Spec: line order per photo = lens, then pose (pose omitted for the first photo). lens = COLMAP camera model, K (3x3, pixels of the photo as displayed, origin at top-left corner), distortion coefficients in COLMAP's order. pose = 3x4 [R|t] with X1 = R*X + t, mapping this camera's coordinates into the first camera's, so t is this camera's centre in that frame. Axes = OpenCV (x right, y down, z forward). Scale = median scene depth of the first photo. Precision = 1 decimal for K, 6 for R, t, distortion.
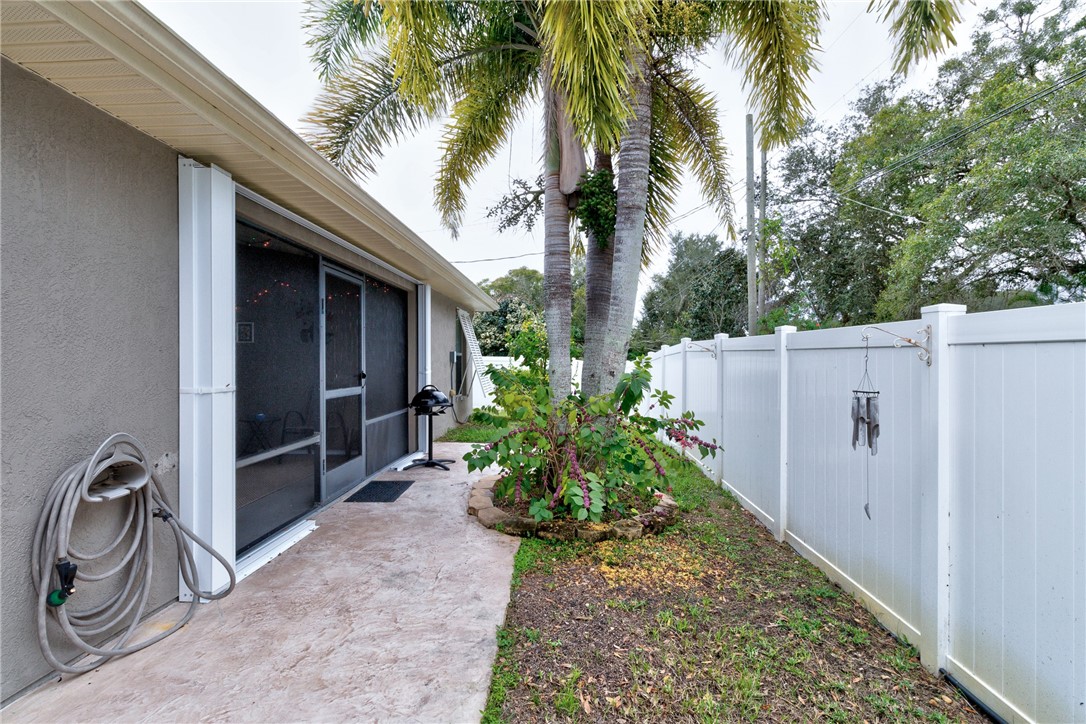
lens RADIAL K [[520.8, 0, 525.6], [0, 520.8, 358.8], [0, 0, 1]] dist [-0.002830, 0.002479]
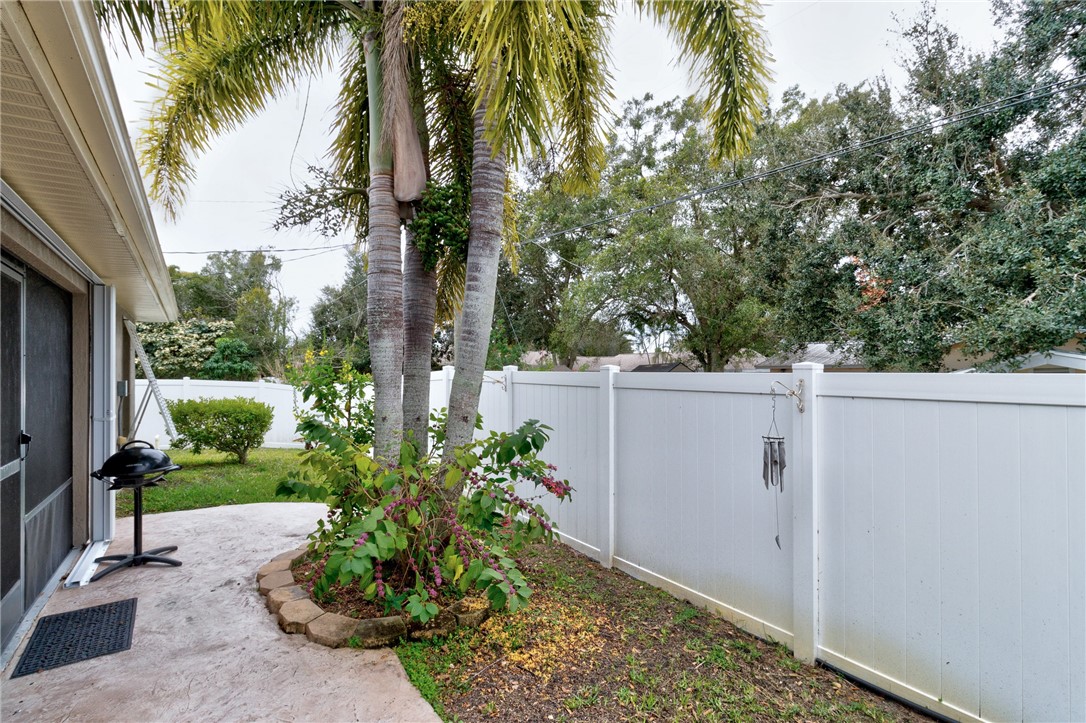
lens RADIAL K [[520.8, 0, 543.3], [0, 520.8, 365.6], [0, 0, 1]] dist [-0.002830, 0.002479]
pose [[0.788470, 0.004217, 0.615059, -0.274463], [0.005035, 0.999899, -0.013310, -0.049672], [-0.615053, 0.013592, 0.788369, 0.241734]]
